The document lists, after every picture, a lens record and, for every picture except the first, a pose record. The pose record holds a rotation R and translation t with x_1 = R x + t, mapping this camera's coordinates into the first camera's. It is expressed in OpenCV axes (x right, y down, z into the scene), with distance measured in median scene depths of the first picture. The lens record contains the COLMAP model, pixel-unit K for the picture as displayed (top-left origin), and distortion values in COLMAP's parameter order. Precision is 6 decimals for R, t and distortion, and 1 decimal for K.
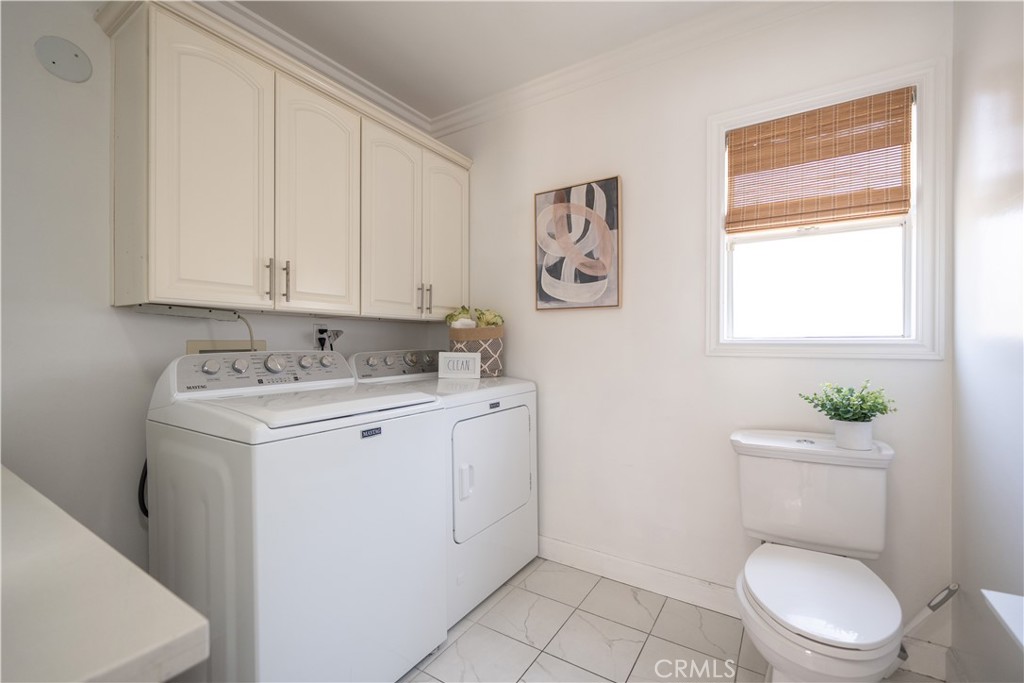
lens RADIAL K [[431.1, 0, 515.5], [0, 431.1, 345.3], [0, 0, 1]] dist [-0.001848, -0.000135]
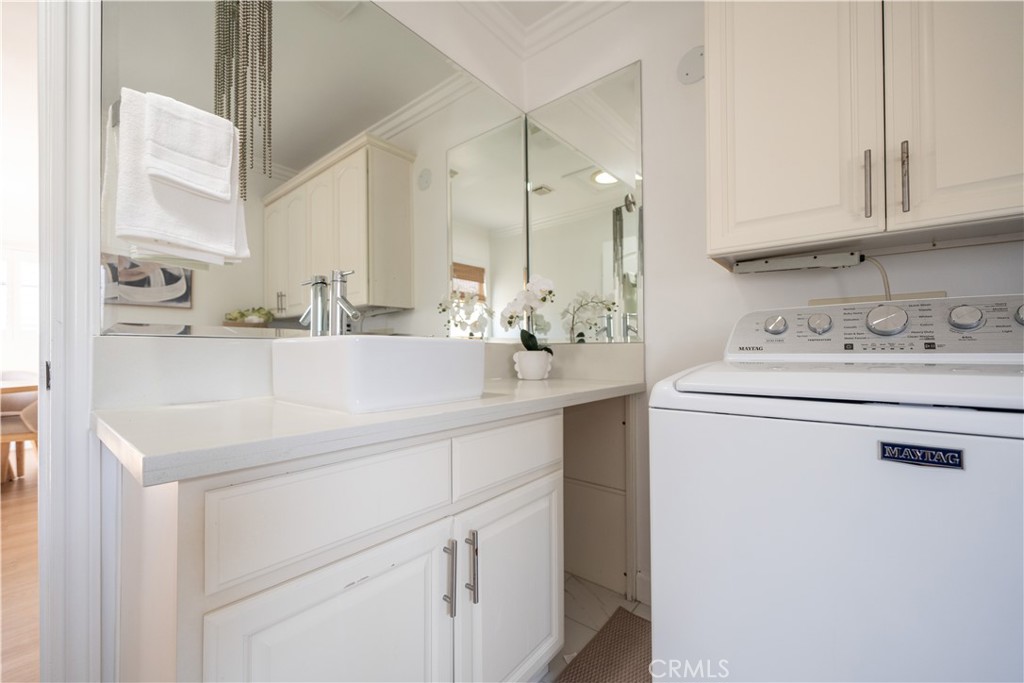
lens RADIAL K [[413.0, 0, 514.8], [0, 413.0, 343.9], [0, 0, 1]] dist [-0.002137, -0.000187]
pose [[-0.114136, -0.009809, -0.993417, 0.094947], [0.005786, 0.999928, -0.010538, 0.086806], [0.993448, -0.006950, -0.114071, 0.587288]]
